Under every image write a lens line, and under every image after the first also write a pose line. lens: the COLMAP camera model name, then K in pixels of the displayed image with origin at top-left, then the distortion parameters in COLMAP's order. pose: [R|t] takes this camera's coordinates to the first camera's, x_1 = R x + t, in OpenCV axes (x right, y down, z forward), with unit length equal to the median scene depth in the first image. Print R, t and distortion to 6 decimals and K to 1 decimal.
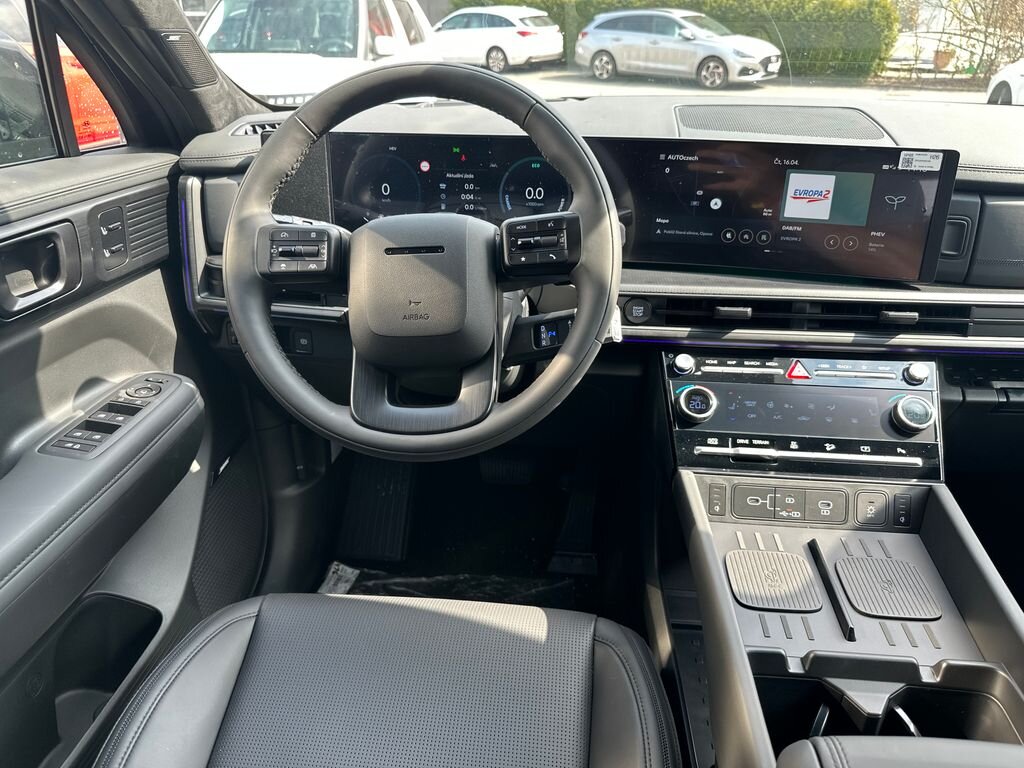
lens RADIAL K [[735.9, 0, 512.0], [0, 735.9, 384.0], [0, 0, 1]] dist [0.041904, -0.076519]
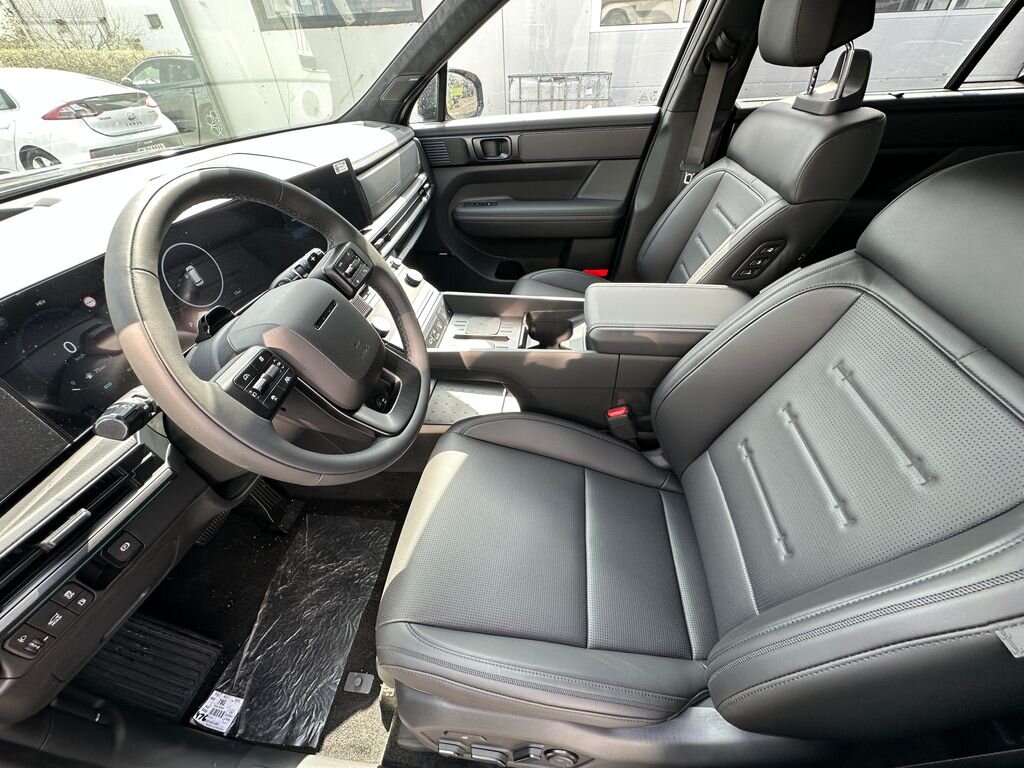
lens RADIAL K [[413.4, 0, 510.7], [0, 413.4, 382.0], [0, 0, 1]] dist [0.001289, 0.000132]
pose [[0.006750, -0.625069, 0.780540, -0.608919], [0.475668, 0.688601, 0.547329, -0.273571], [-0.879599, 0.367583, 0.301974, 0.445152]]
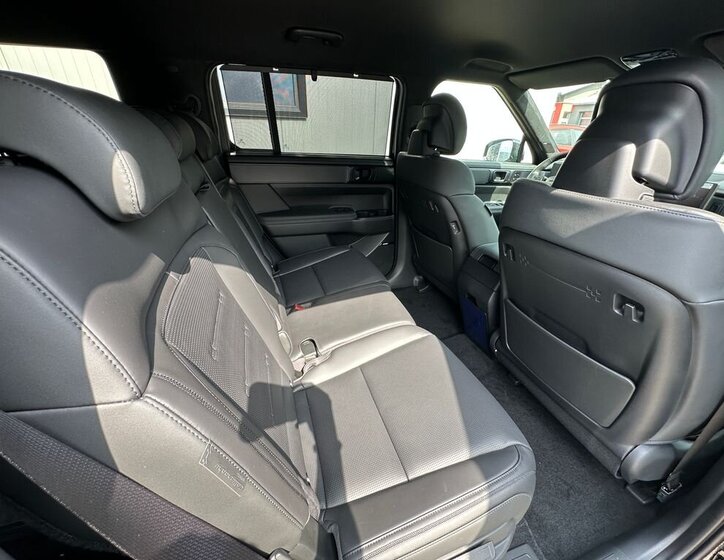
lens RADIAL K [[308.1, 0, 359.1], [0, 308.1, 271.9], [0, 0, 1]] dist [-0.000590, -0.000089]
pose [[0.418661, 0.391421, -0.819459, 1.150481], [-0.426729, 0.881313, 0.202950, 0.465501], [0.801639, 0.264719, 0.536002, -1.013394]]
